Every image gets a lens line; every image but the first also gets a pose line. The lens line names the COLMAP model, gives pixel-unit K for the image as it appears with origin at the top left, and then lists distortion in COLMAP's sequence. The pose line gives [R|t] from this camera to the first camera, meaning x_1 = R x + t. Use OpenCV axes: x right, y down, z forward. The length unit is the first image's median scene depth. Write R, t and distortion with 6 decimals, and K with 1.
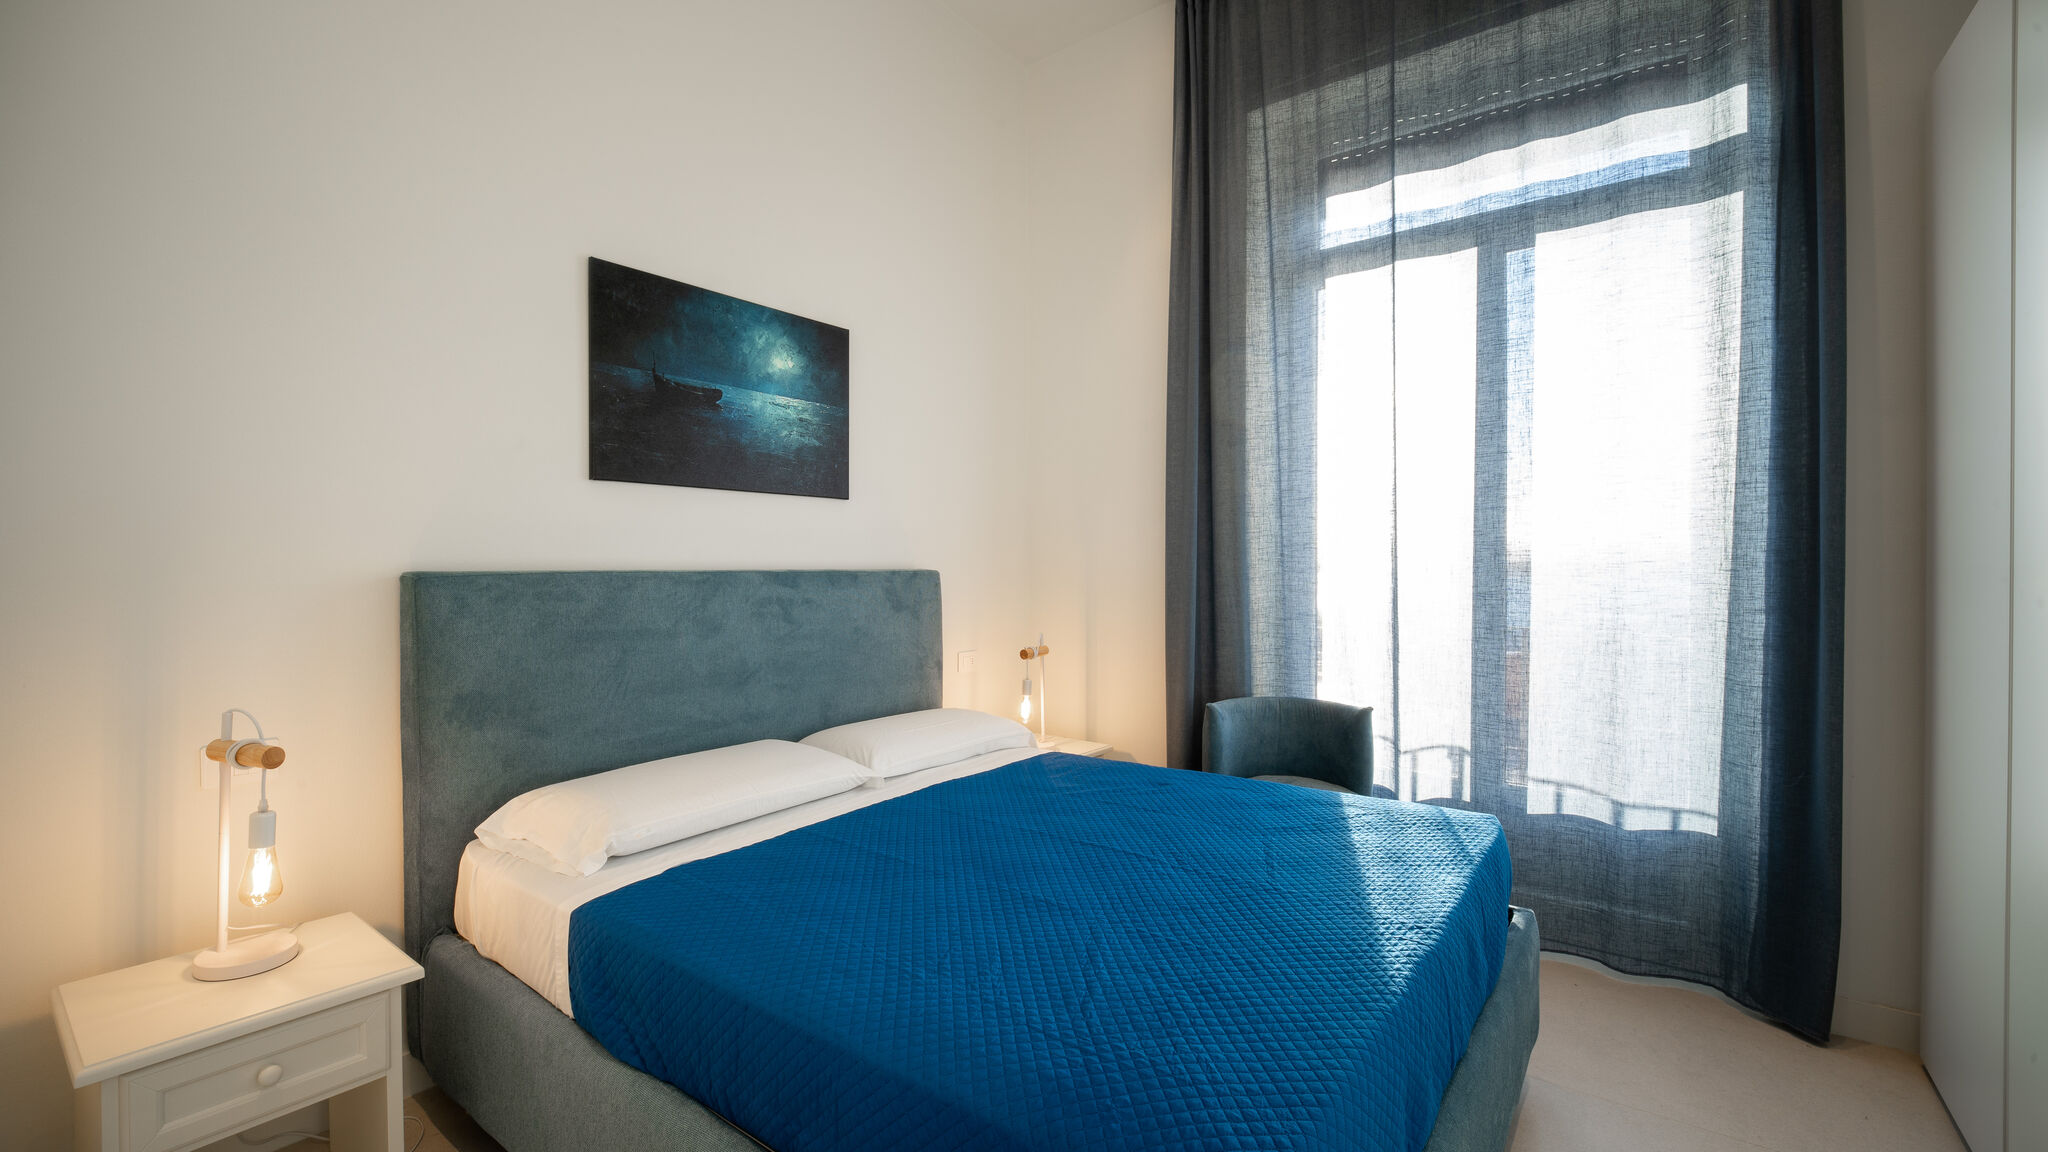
lens RADIAL K [[837.7, 0, 1020.1], [0, 837.7, 575.3], [0, 0, 1]] dist [0.022508, -0.024684]
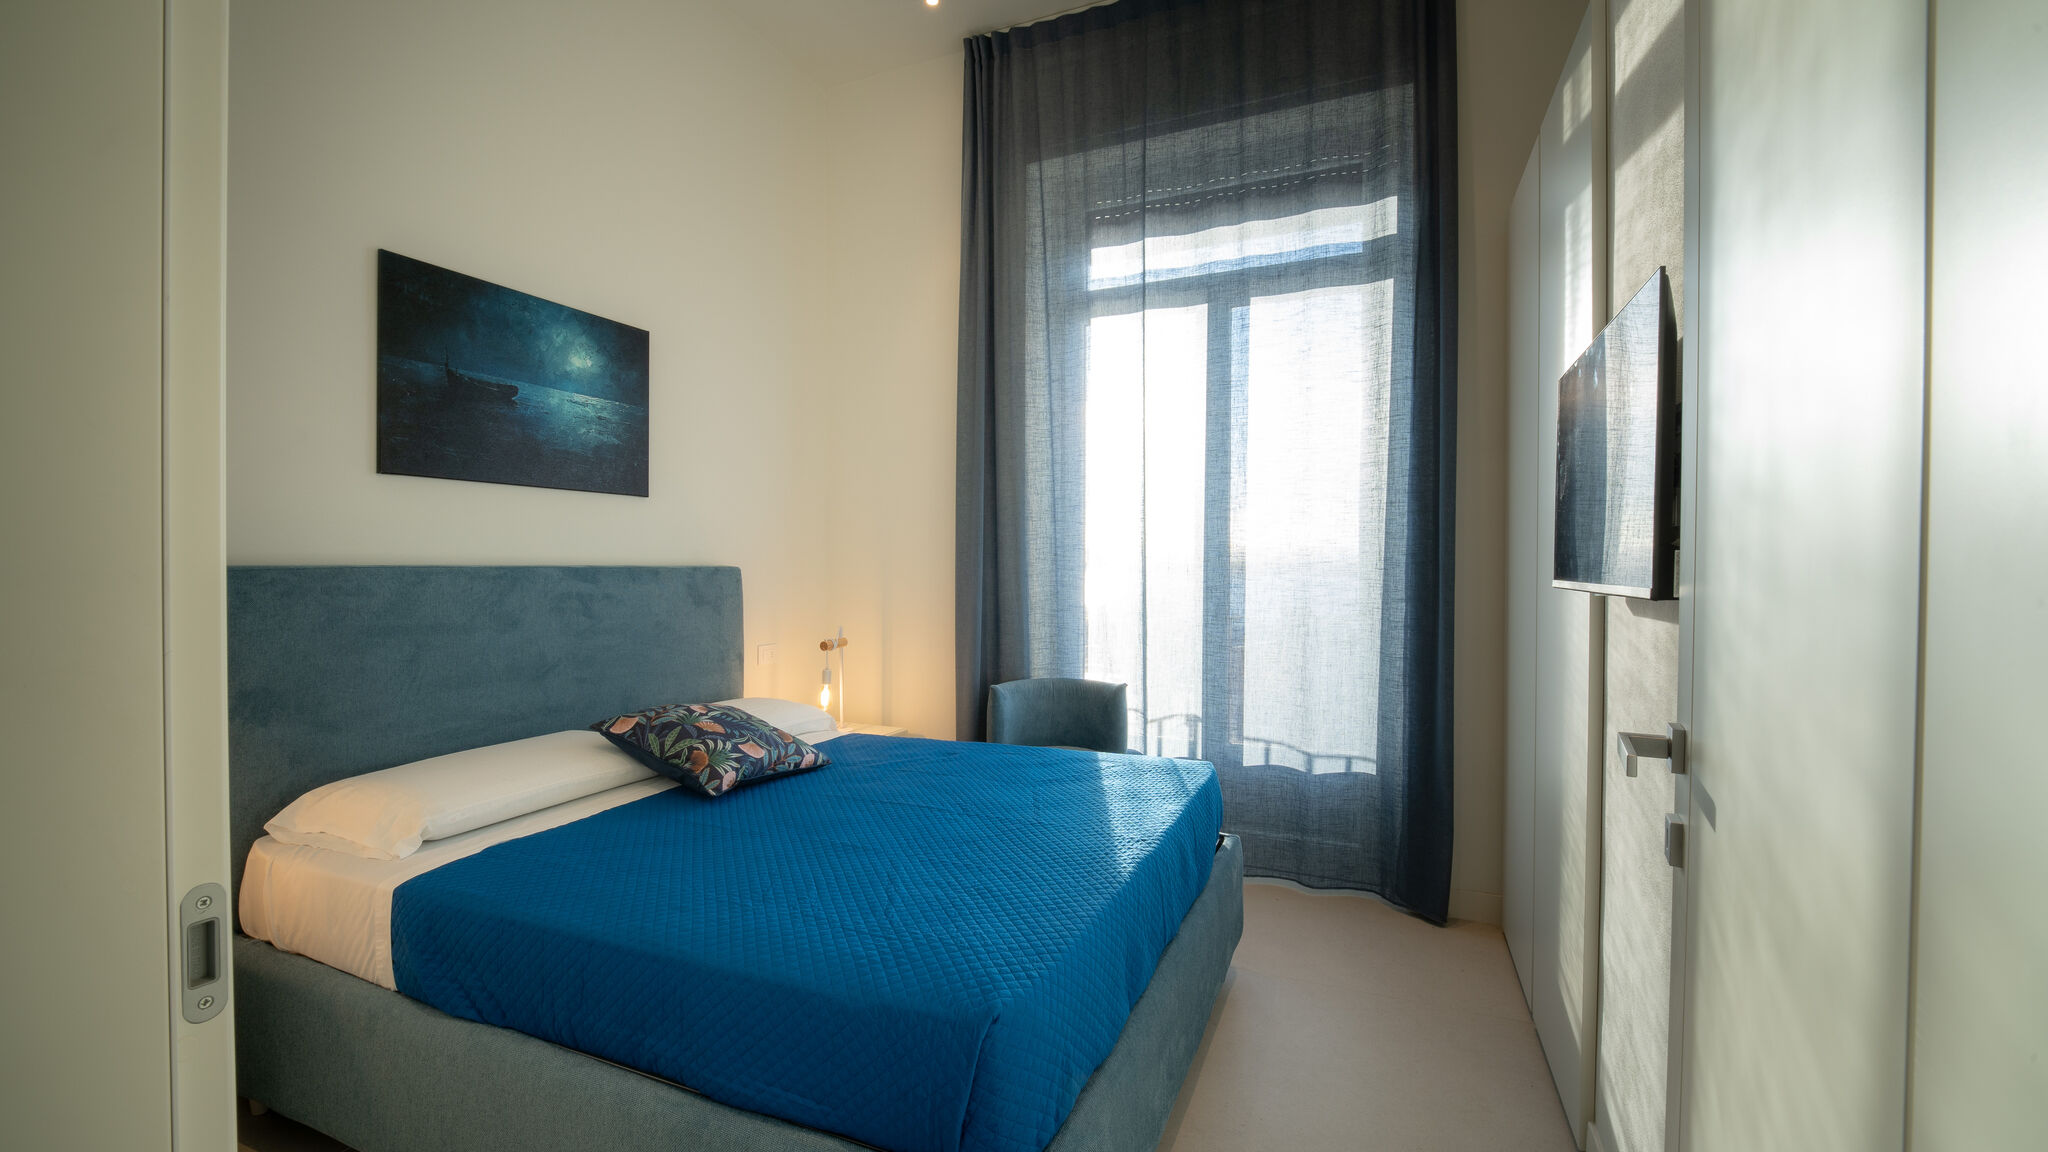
lens RADIAL K [[837.7, 0, 1020.1], [0, 837.7, 575.3], [0, 0, 1]] dist [0.022508, -0.024684]
pose [[0.969744, 0.001699, 0.244120, -0.017299], [-0.002252, 0.999995, 0.001985, 0.001928], [-0.244116, -0.002475, 0.969743, -0.119242]]
